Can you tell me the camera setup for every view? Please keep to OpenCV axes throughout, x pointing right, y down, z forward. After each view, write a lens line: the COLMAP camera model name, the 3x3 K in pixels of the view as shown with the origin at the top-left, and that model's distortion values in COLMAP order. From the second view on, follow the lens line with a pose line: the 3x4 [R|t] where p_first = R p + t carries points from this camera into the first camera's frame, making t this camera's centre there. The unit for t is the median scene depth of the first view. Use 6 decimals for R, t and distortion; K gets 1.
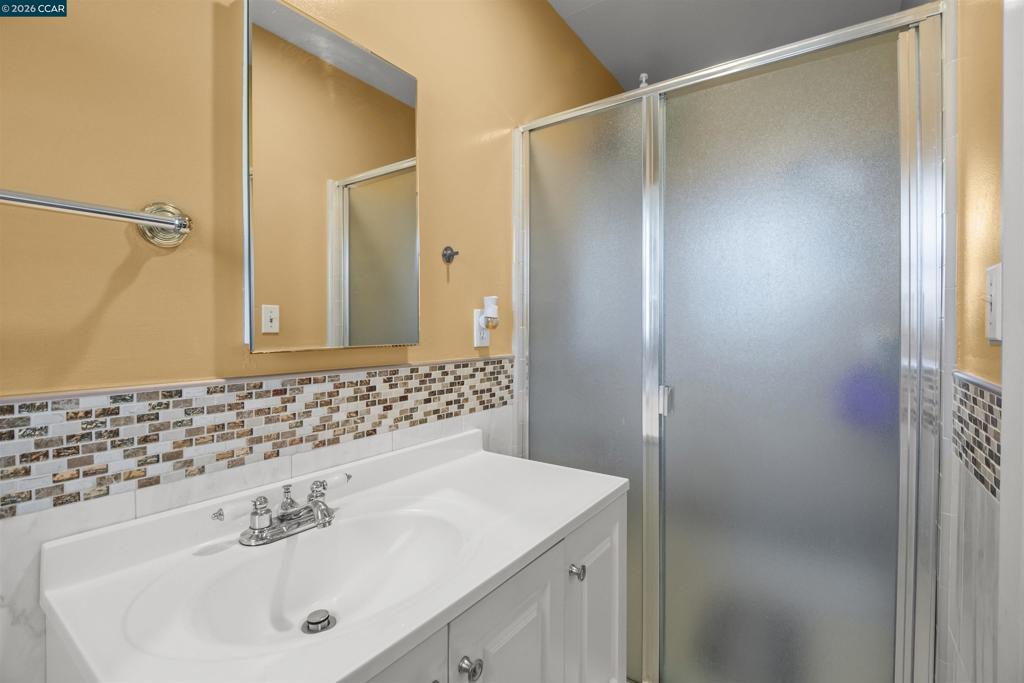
lens RADIAL K [[462.4, 0, 534.0], [0, 462.4, 331.8], [0, 0, 1]] dist [0.001875, -0.005142]
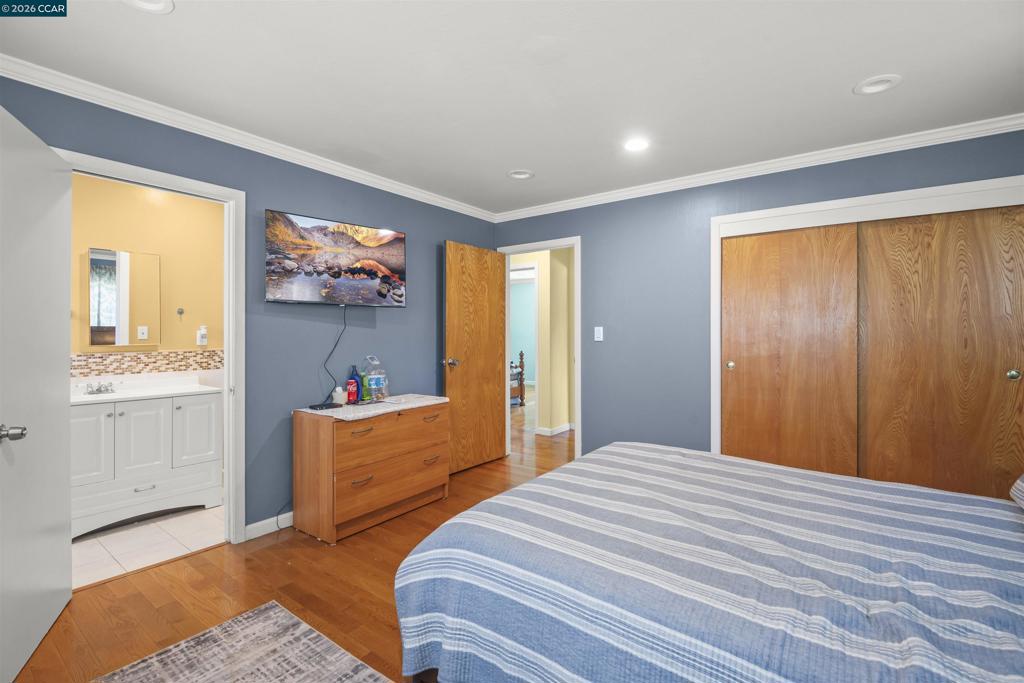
lens RADIAL K [[462.4, 0, 508.1], [0, 462.4, 326.6], [0, 0, 1]] dist [0.001875, -0.005142]
pose [[0.998164, -0.003512, -0.060467, 2.503285], [0.002571, 0.999874, -0.015644, -0.038054], [0.060514, 0.015460, 0.998048, -2.113057]]
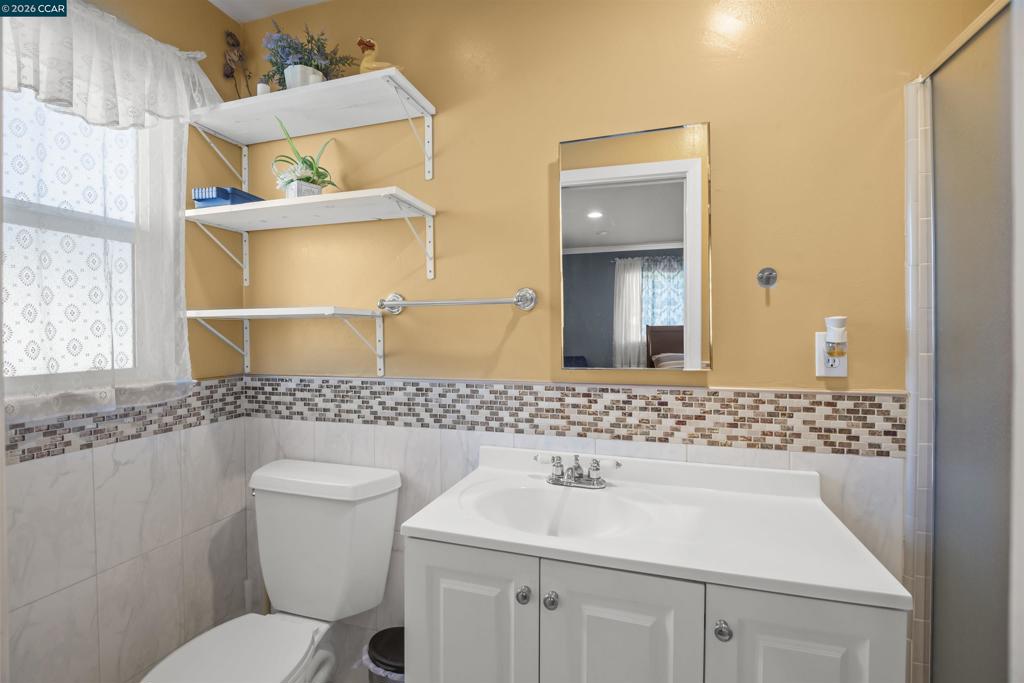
lens RADIAL K [[462.4, 0, 509.3], [0, 462.4, 341.0], [0, 0, 1]] dist [0.001875, -0.005142]
pose [[0.282414, 0.005798, -0.959275, 0.748683], [-0.005679, 0.999974, 0.004372, -0.047163], [0.959276, 0.004212, 0.282440, 0.293120]]
